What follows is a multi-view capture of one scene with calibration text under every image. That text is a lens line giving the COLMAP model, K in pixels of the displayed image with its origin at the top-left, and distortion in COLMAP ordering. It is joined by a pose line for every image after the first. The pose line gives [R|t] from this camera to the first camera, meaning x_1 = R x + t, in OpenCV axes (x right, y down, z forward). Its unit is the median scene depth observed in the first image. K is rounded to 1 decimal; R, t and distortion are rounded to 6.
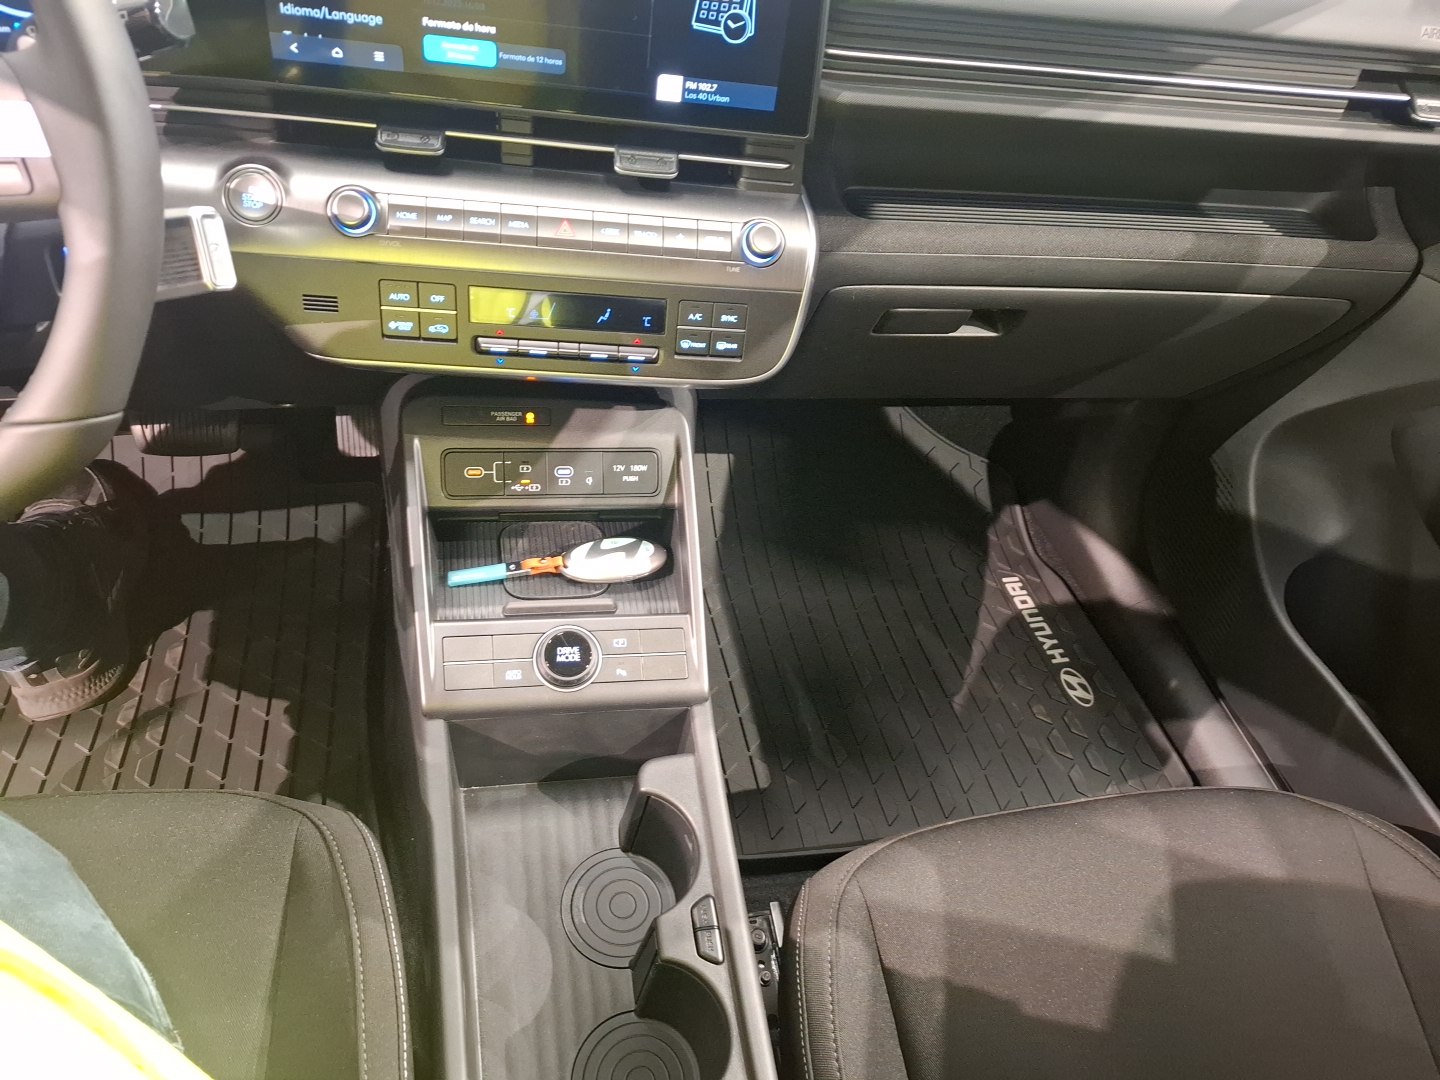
lens RADIAL K [[999.8, 0, 720.0], [0, 999.8, 540.0], [0, 0, 1]] dist [0.112284, -0.155721]
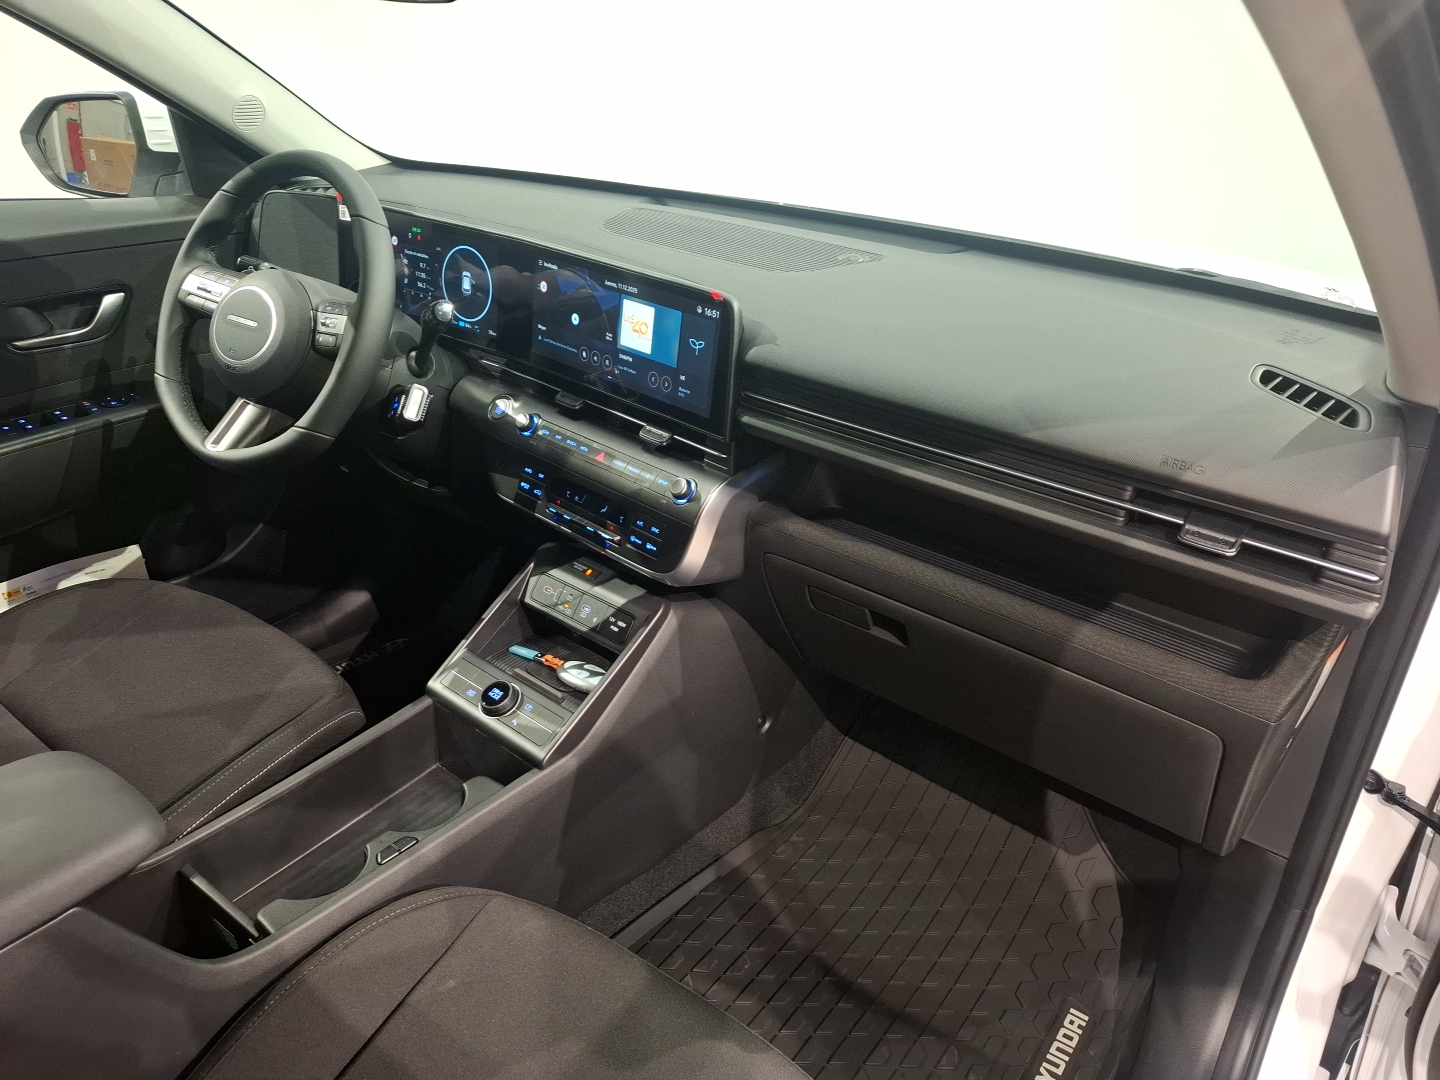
lens RADIAL K [[999.8, 0, 720.0], [0, 999.8, 540.0], [0, 0, 1]] dist [0.112284, -0.155721]
pose [[0.668659, 0.241554, -0.703240, 1.124195], [-0.505669, 0.841116, -0.191891, 0.037200], [0.545155, 0.483916, 0.684566, 0.002113]]
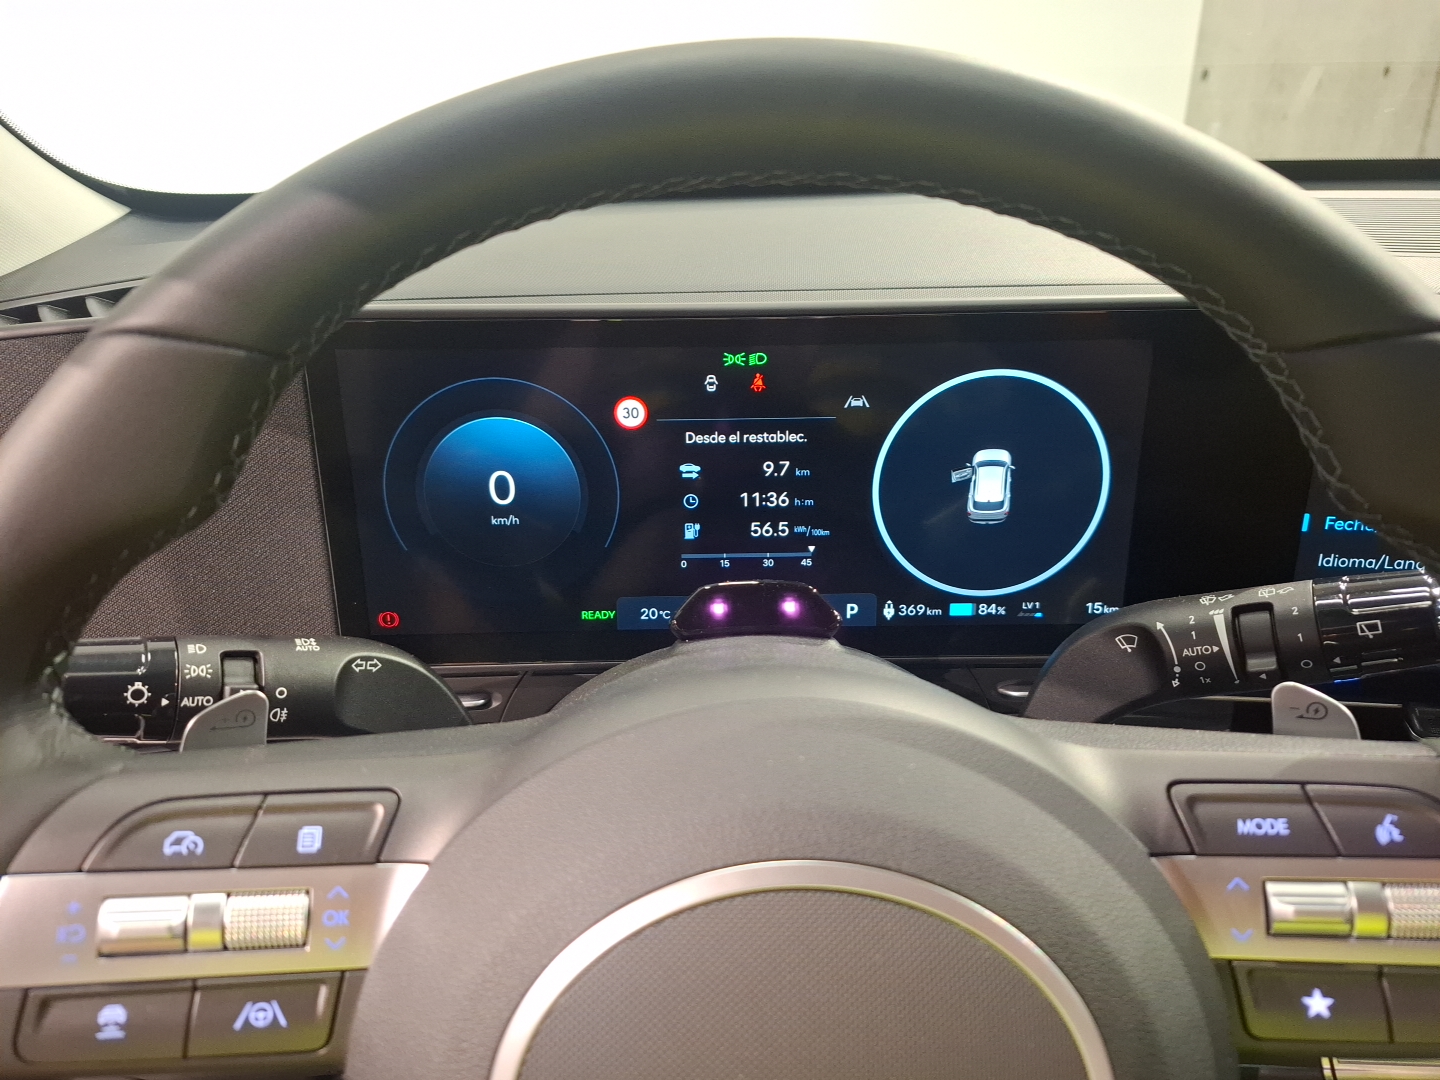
lens RADIAL K [[999.8, 0, 720.0], [0, 999.8, 540.0], [0, 0, 1]] dist [0.112284, -0.155721]
pose [[0.973389, -0.055007, -0.222458, -0.546627], [-0.034507, 0.924511, -0.379591, -0.214538], [0.226545, 0.377166, 0.898011, 0.239431]]
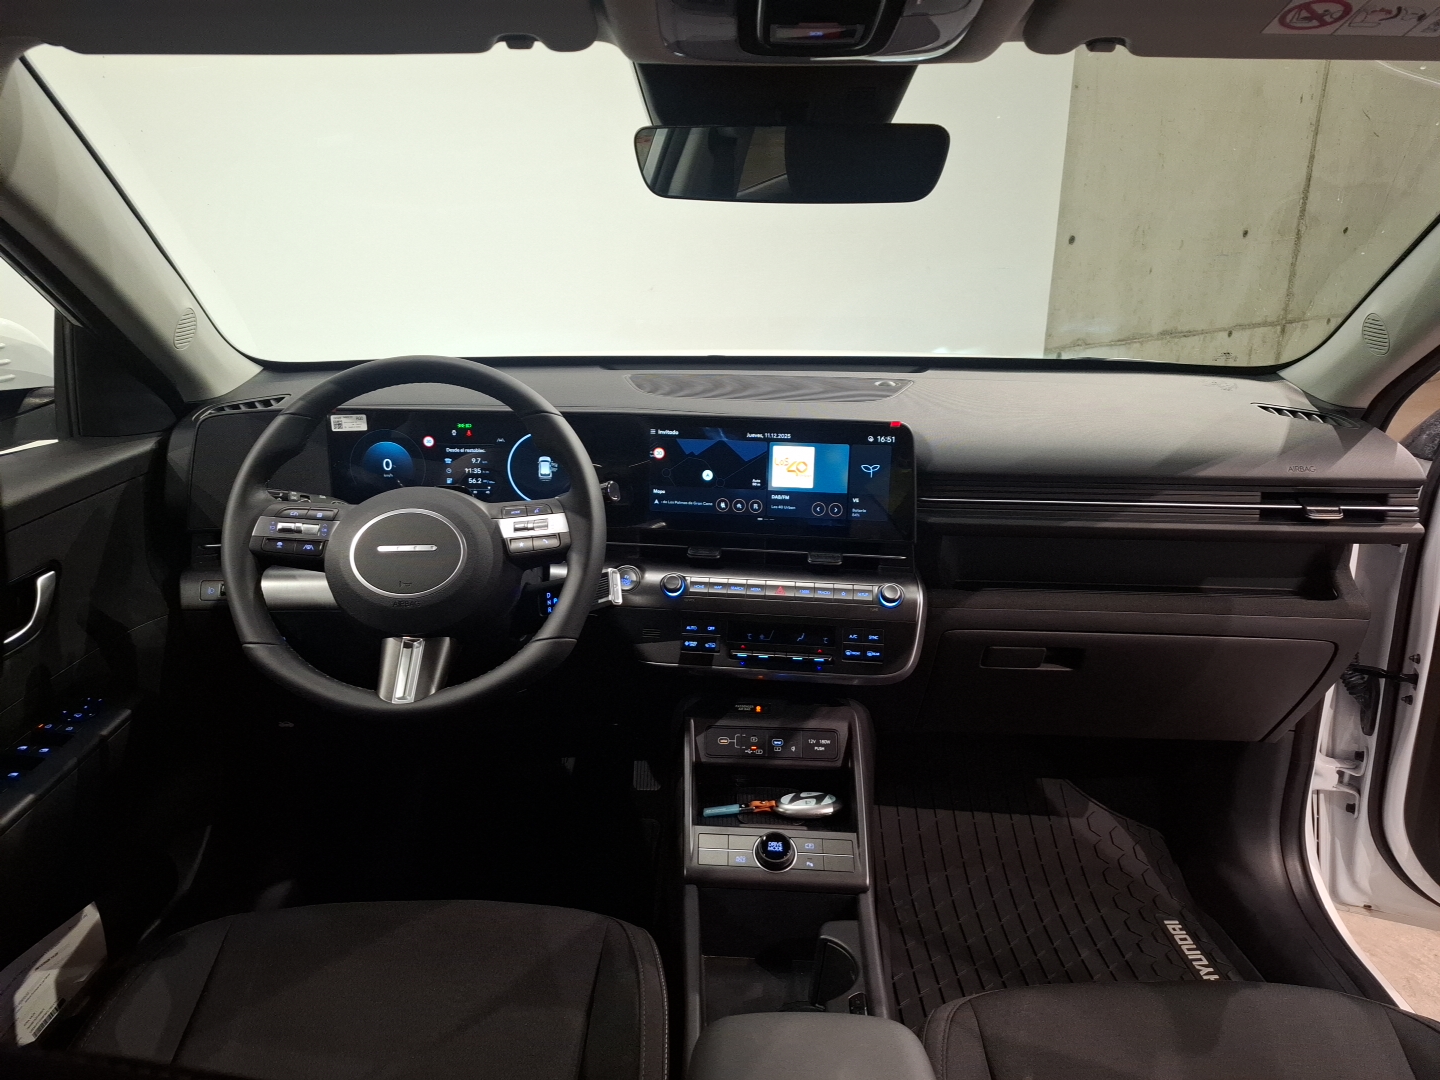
lens RADIAL K [[999.8, 0, 720.0], [0, 999.8, 540.0], [0, 0, 1]] dist [0.112284, -0.155721]
pose [[0.970786, -0.056355, -0.233236, 0.156841], [-0.063550, 0.876930, -0.476399, 0.447401], [0.231379, 0.477304, 0.847729, -0.567313]]
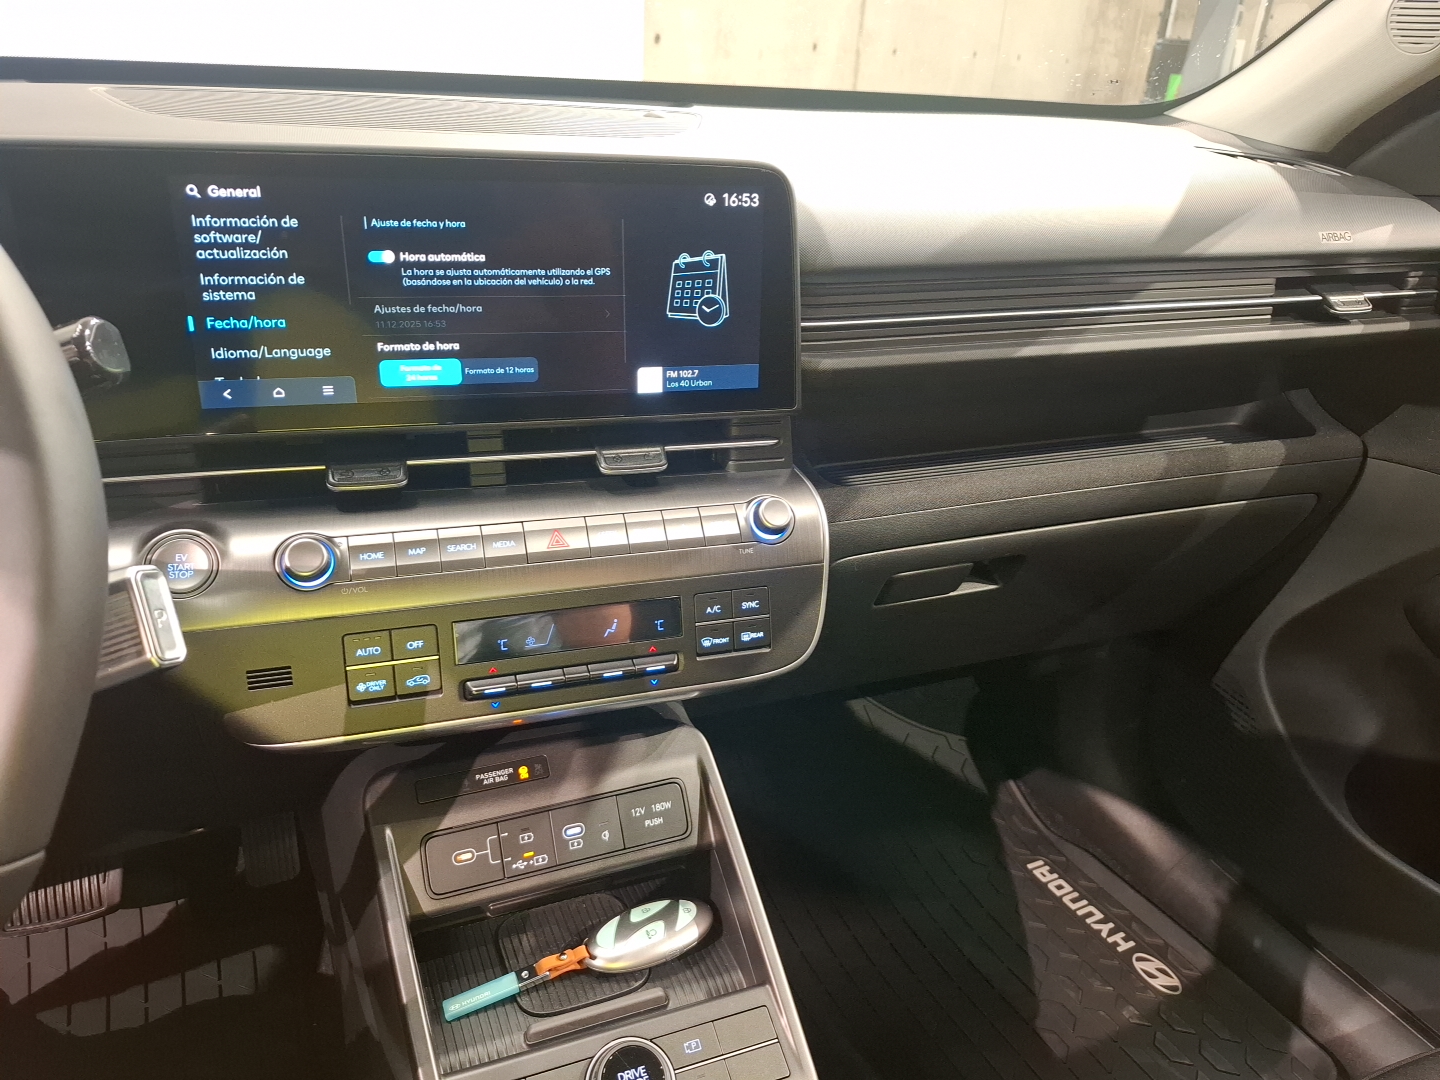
lens RADIAL K [[999.8, 0, 720.0], [0, 999.8, 540.0], [0, 0, 1]] dist [0.112284, -0.155721]
pose [[0.972257, -0.171336, 0.159247, -0.140455], [0.214663, 0.924003, -0.316447, -0.002264], [-0.092926, 0.341852, 0.935148, 0.160031]]
